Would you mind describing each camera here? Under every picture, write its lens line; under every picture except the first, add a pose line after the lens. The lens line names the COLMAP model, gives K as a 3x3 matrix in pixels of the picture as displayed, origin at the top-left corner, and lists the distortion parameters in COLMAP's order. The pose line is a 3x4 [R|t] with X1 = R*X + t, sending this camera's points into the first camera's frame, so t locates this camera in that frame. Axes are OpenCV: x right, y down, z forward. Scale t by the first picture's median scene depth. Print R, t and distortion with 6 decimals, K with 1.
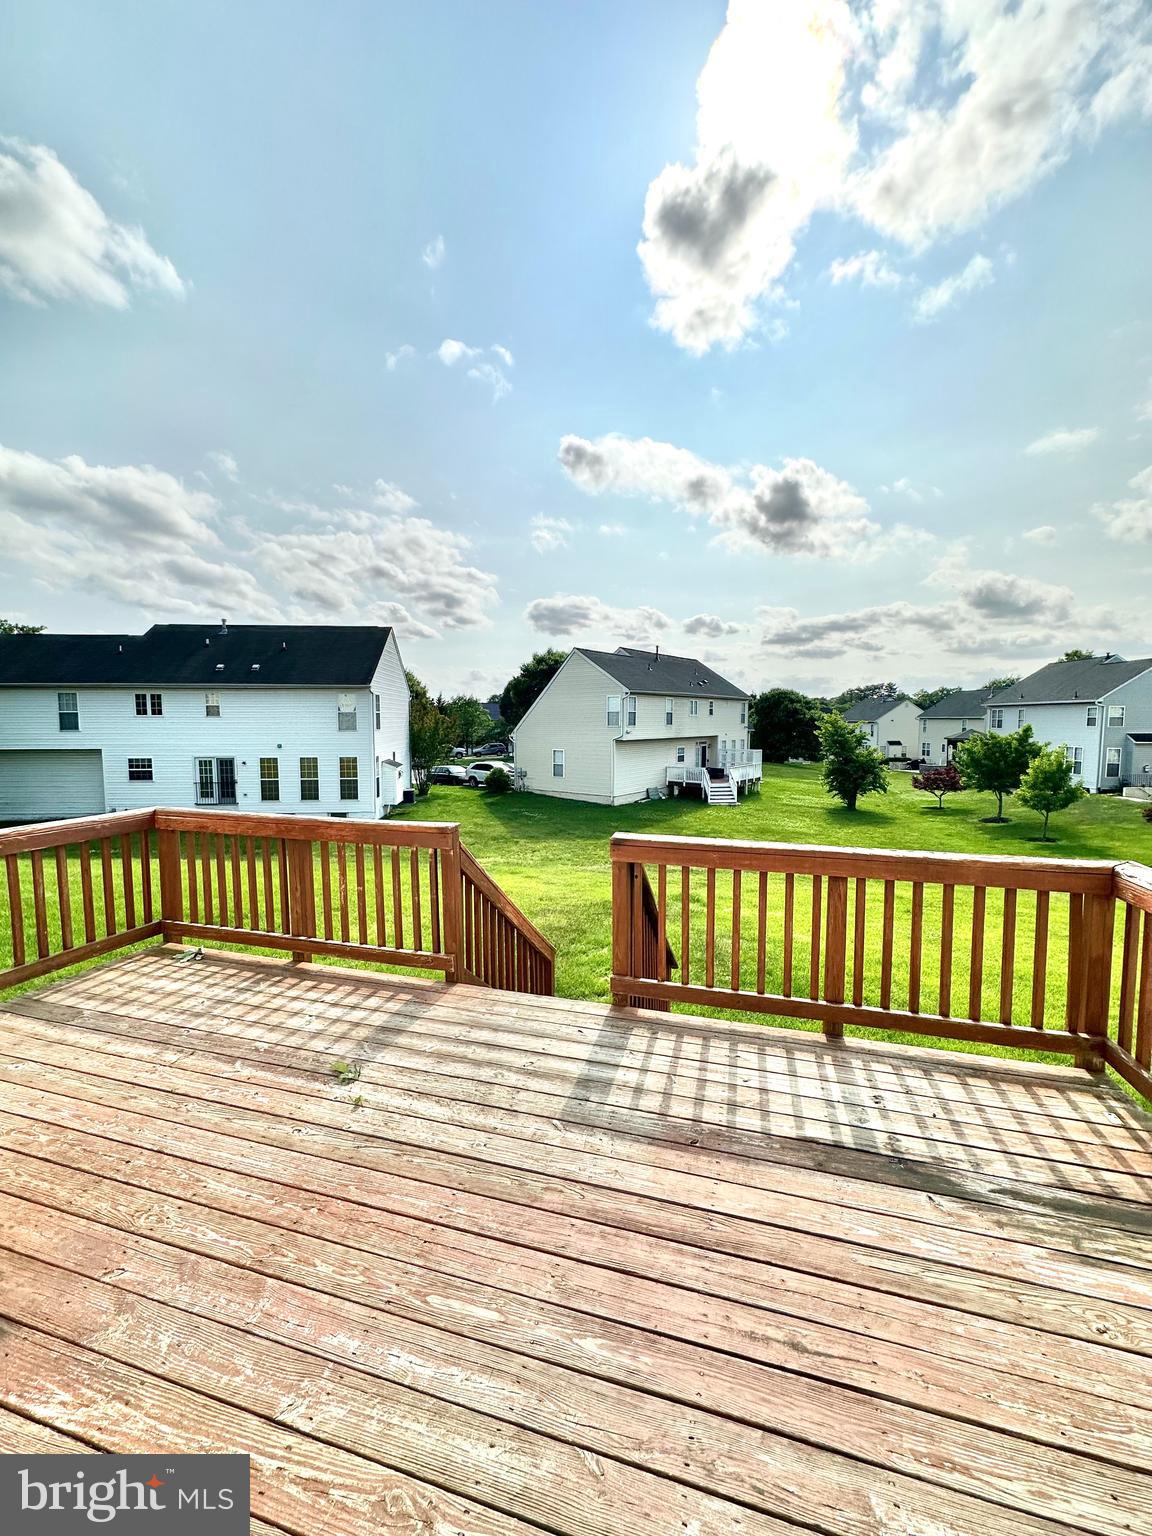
lens RADIAL K [[611.2, 0, 576.0], [0, 611.2, 768.0], [0, 0, 1]] dist [-0.000658, -0.000069]
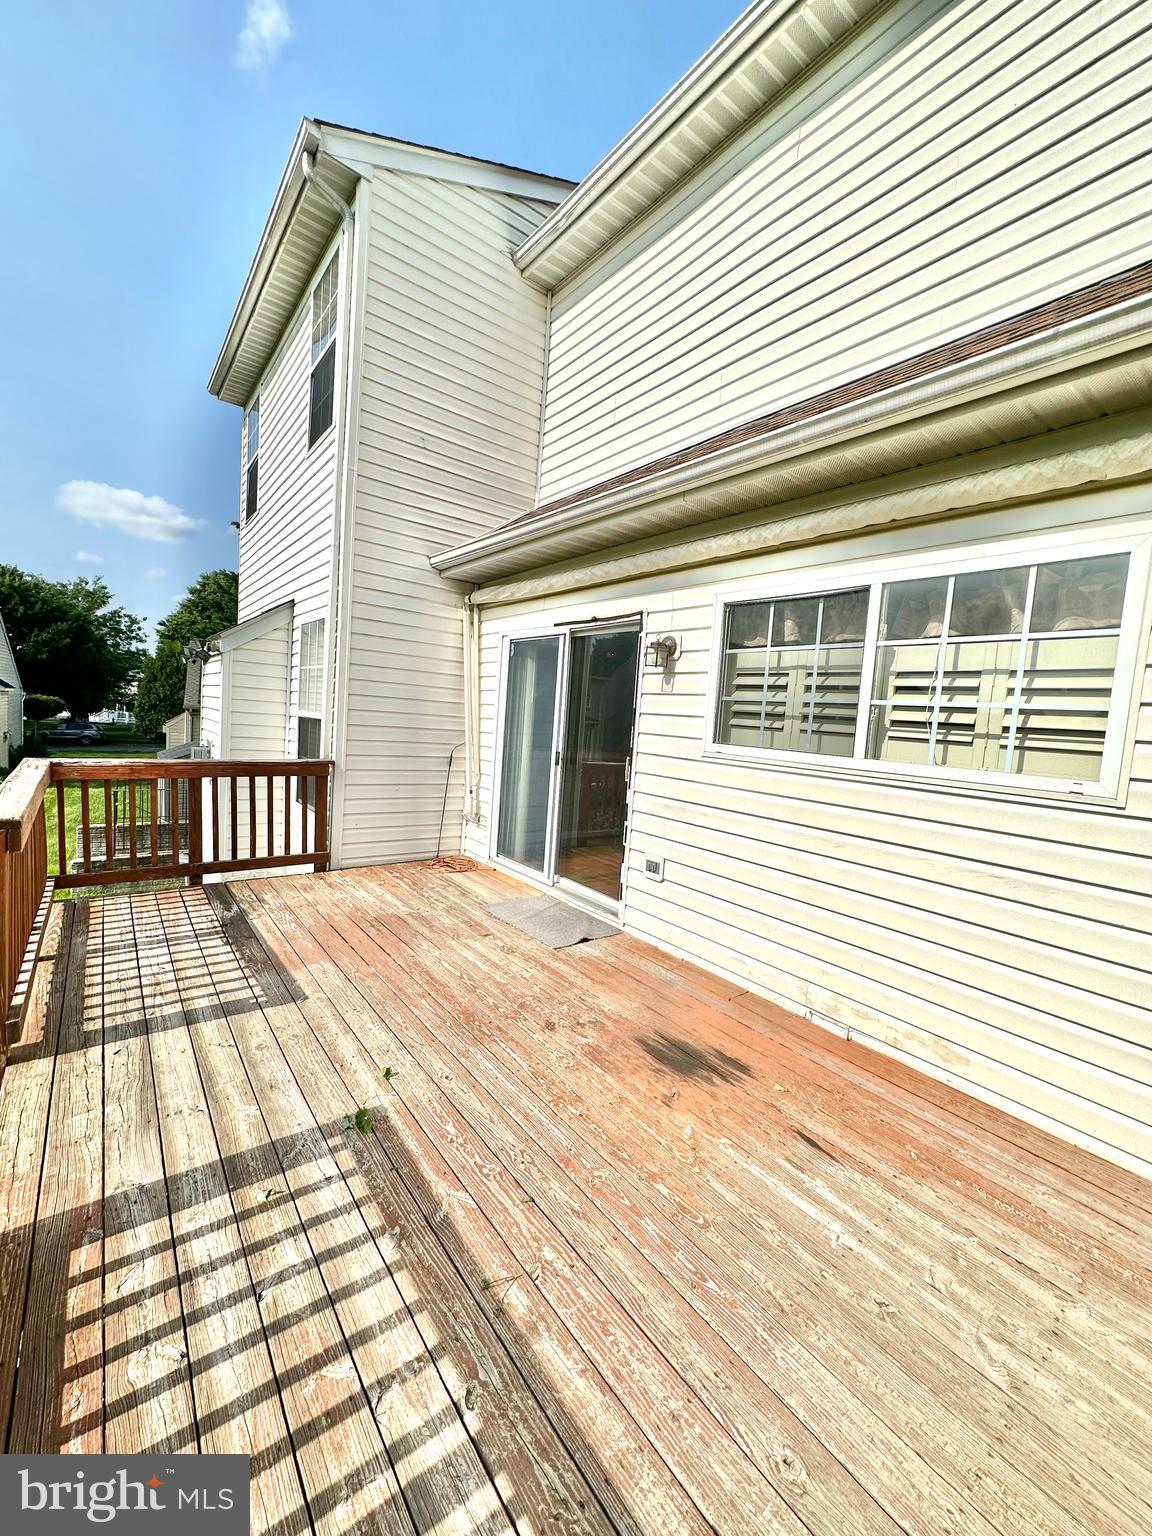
lens RADIAL K [[611.2, 0, 576.0], [0, 611.2, 768.0], [0, 0, 1]] dist [-0.000658, -0.000069]
pose [[-0.803578, -0.105623, 0.585753, -1.014666], [-0.021346, 0.988609, 0.148982, -0.069093], [-0.594817, 0.107215, -0.796679, 1.411229]]
